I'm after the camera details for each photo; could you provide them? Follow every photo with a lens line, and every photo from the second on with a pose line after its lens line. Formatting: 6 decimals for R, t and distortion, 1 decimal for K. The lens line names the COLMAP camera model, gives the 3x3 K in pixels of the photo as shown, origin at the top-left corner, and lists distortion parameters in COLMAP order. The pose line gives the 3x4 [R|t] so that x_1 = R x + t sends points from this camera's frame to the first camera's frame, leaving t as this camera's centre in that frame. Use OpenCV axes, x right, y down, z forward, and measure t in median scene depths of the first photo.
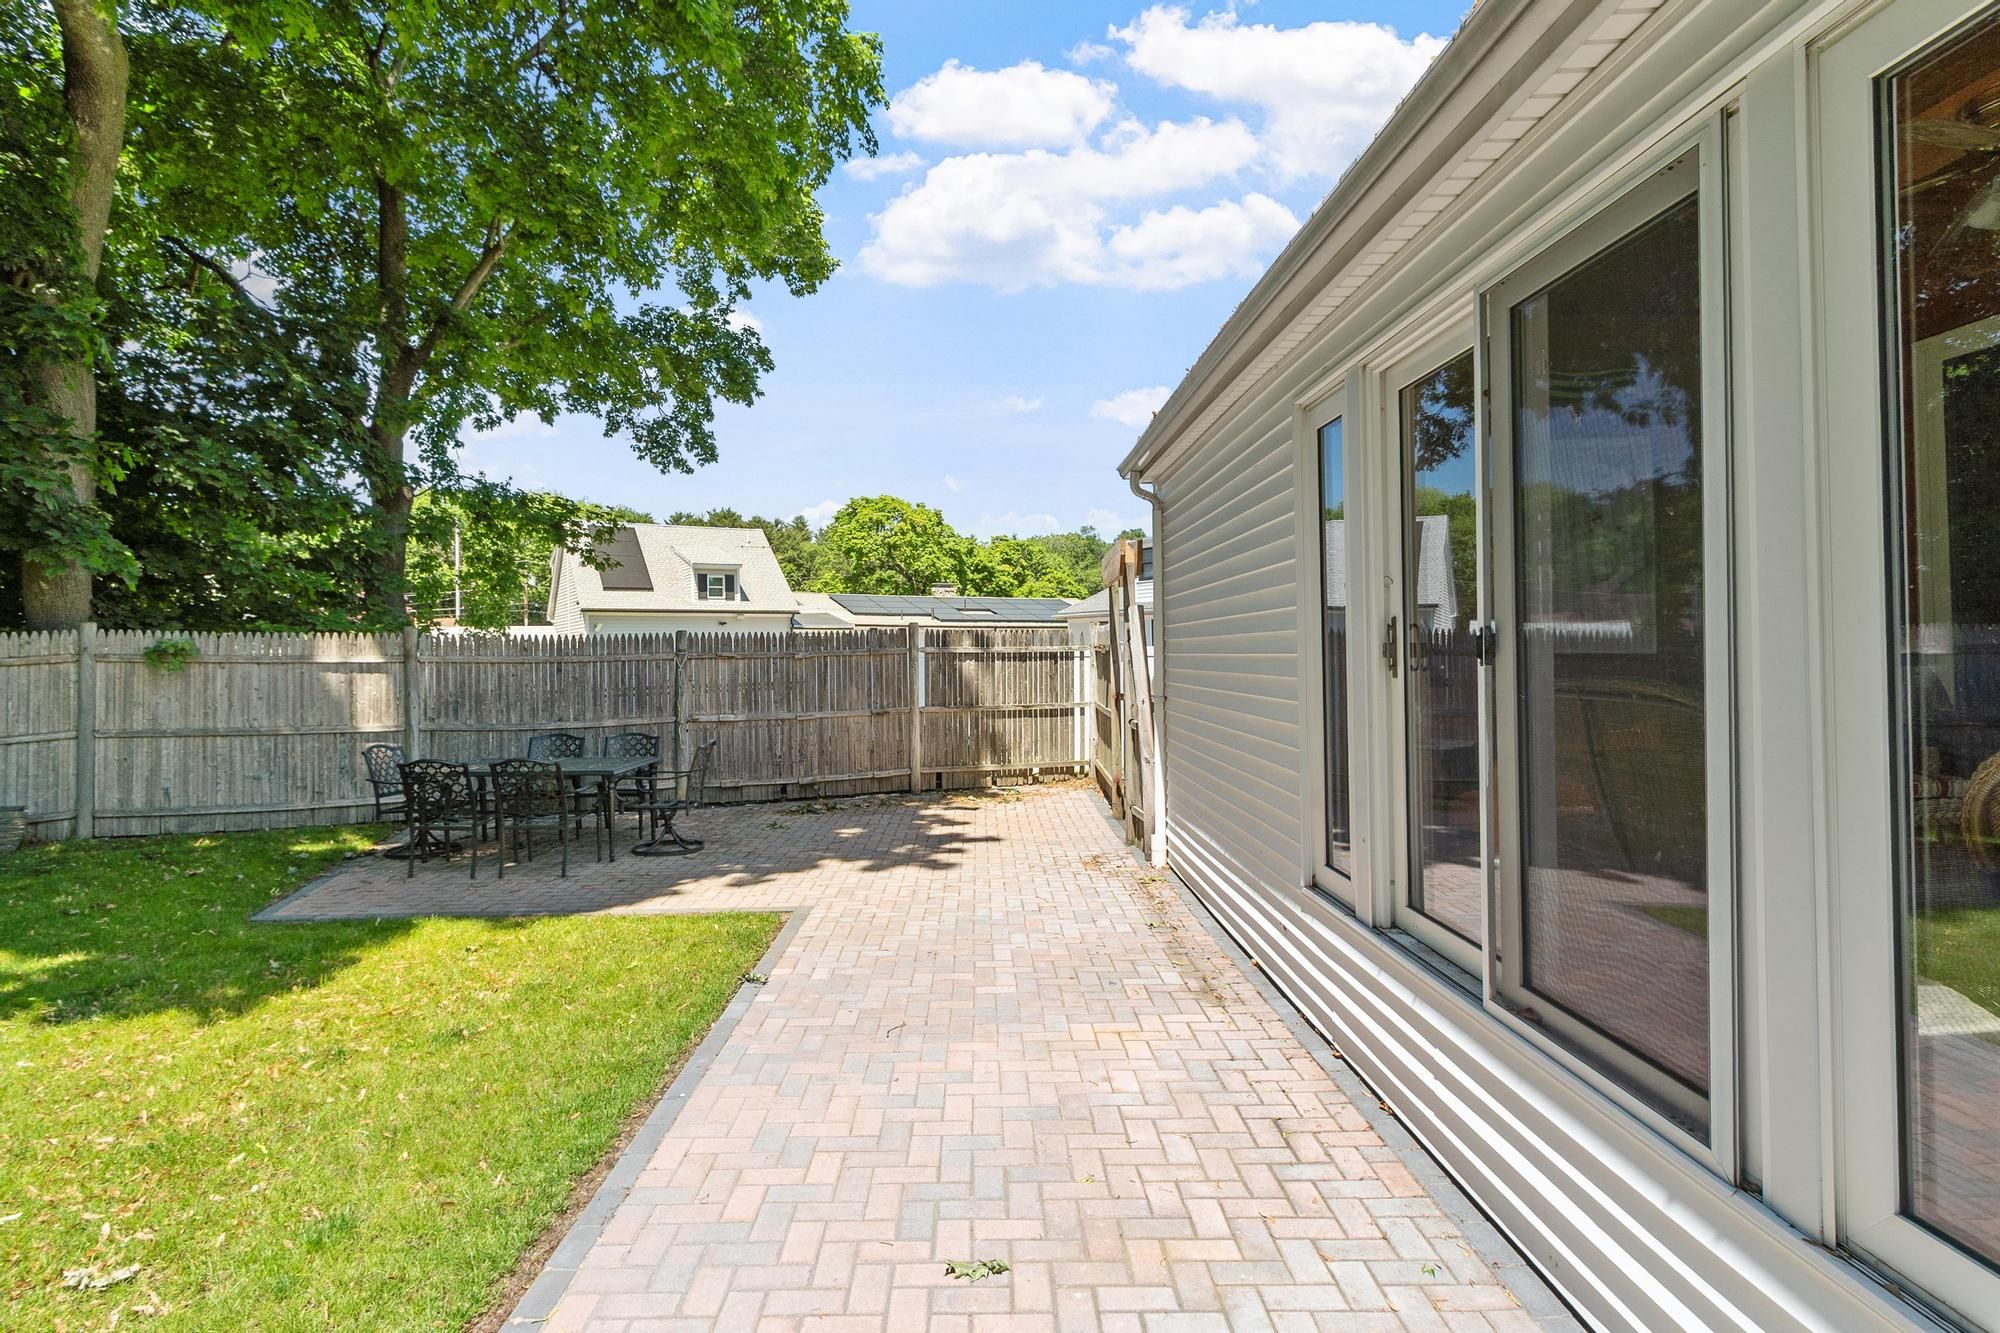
lens RADIAL K [[1023.8, 0, 1000.0], [0, 1023.8, 666.5], [0, 0, 1]] dist [0.000905, 0.000237]
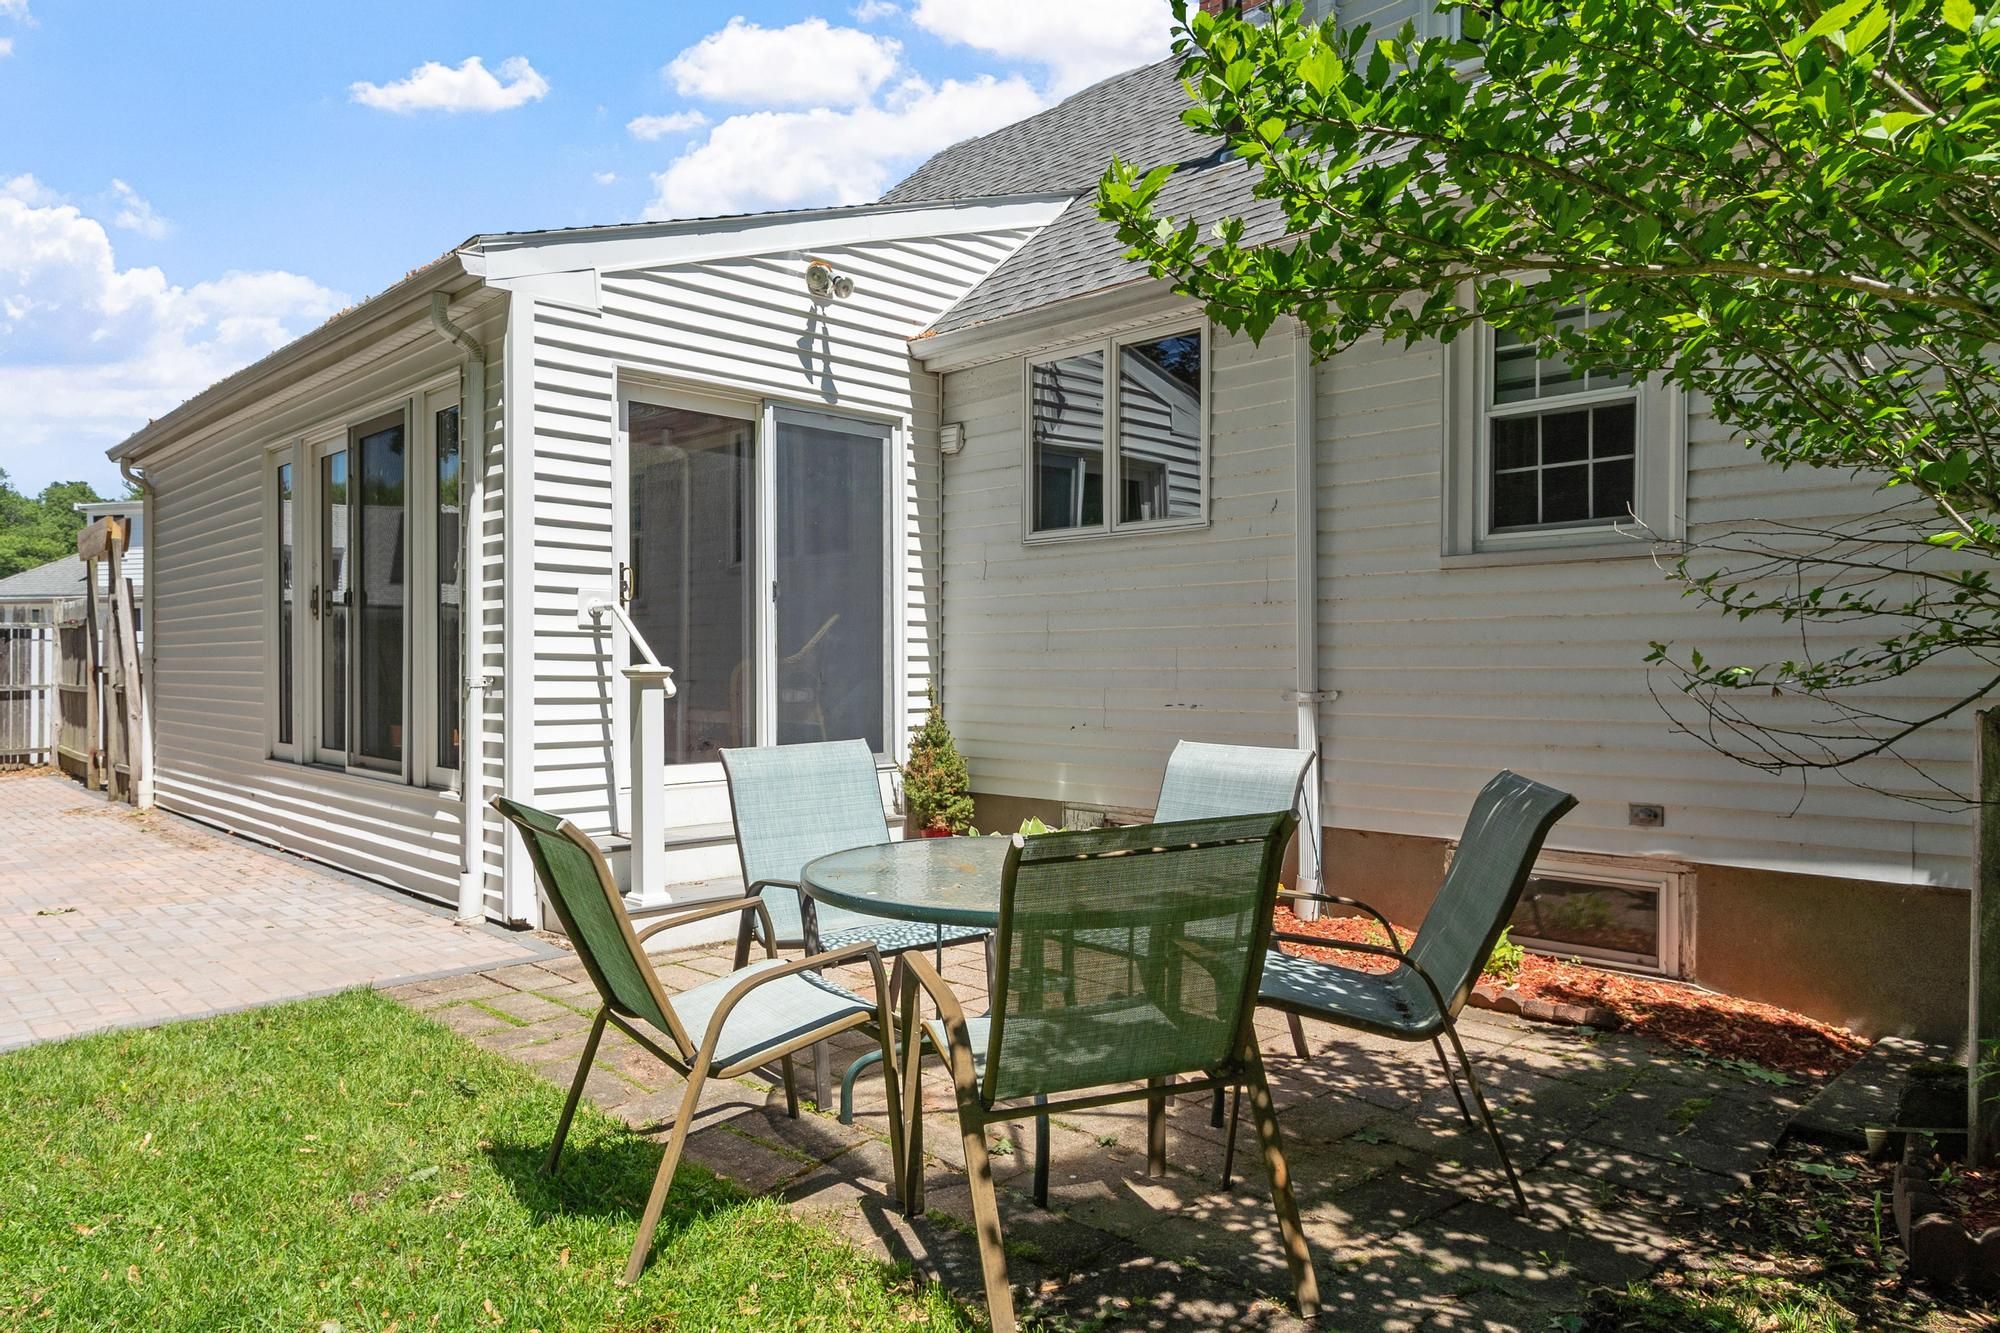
lens RADIAL K [[1315.9, 0, 1000.0], [0, 1315.9, 666.5], [0, 0, 1]] dist [-0.006403, -0.001511]
pose [[0.733810, 0.015402, 0.679180, -0.093719], [-0.002232, 0.999792, -0.020262, 0.043706], [-0.679351, 0.013353, 0.733692, -0.476051]]
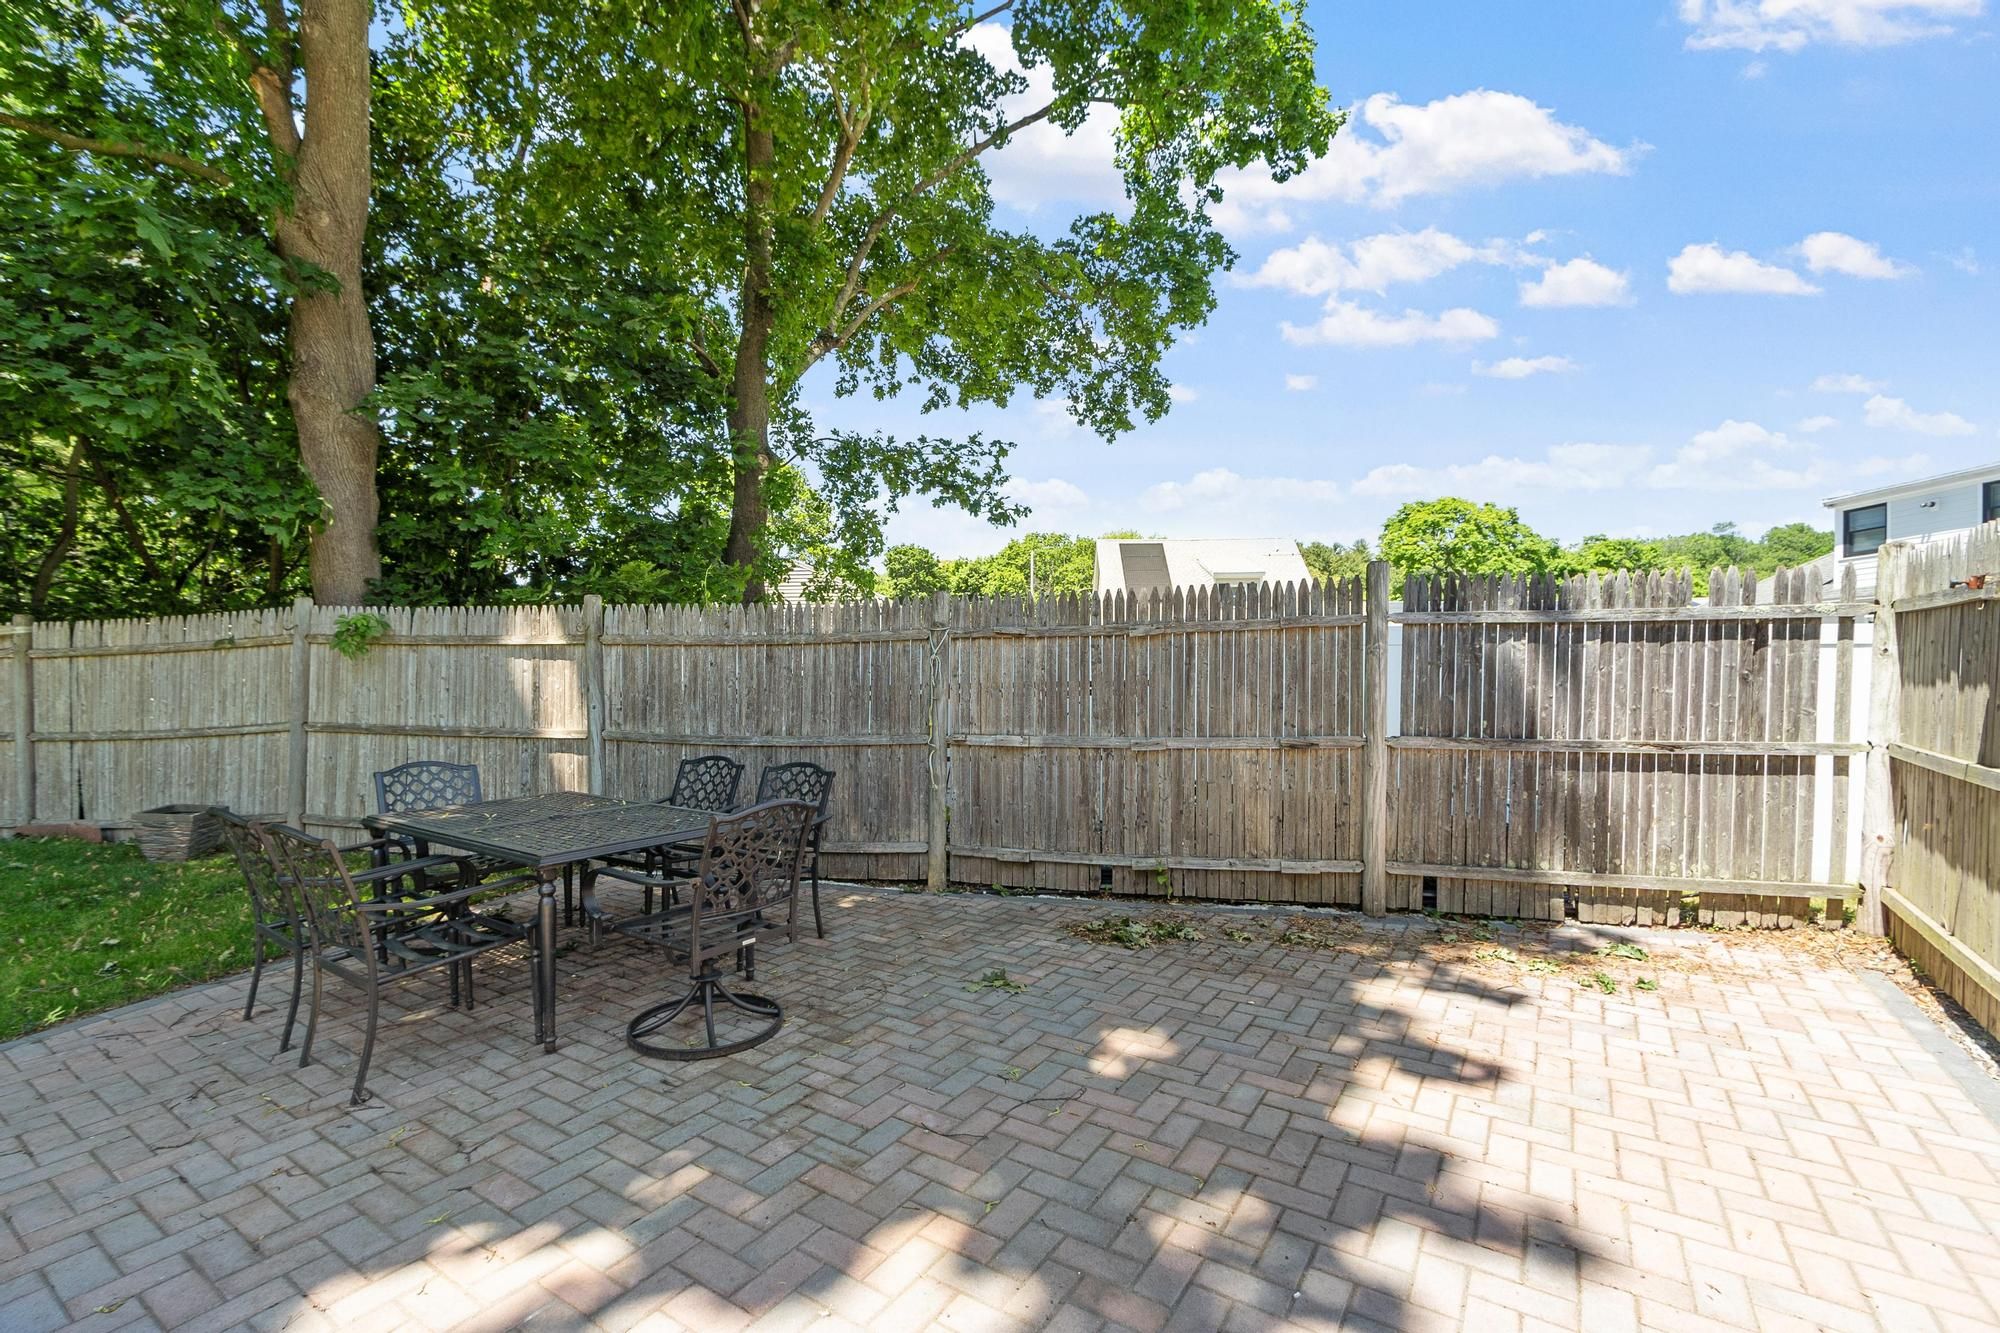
lens RADIAL K [[874.3, 0, 970.8], [0, 874.3, 708.1], [0, 0, 1]] dist [0.003844, 0.000071]
pose [[0.816621, 0.028486, -0.576470, -0.001740], [-0.011571, 0.999389, 0.032993, 0.014813], [0.577058, -0.020273, 0.816452, 0.554297]]
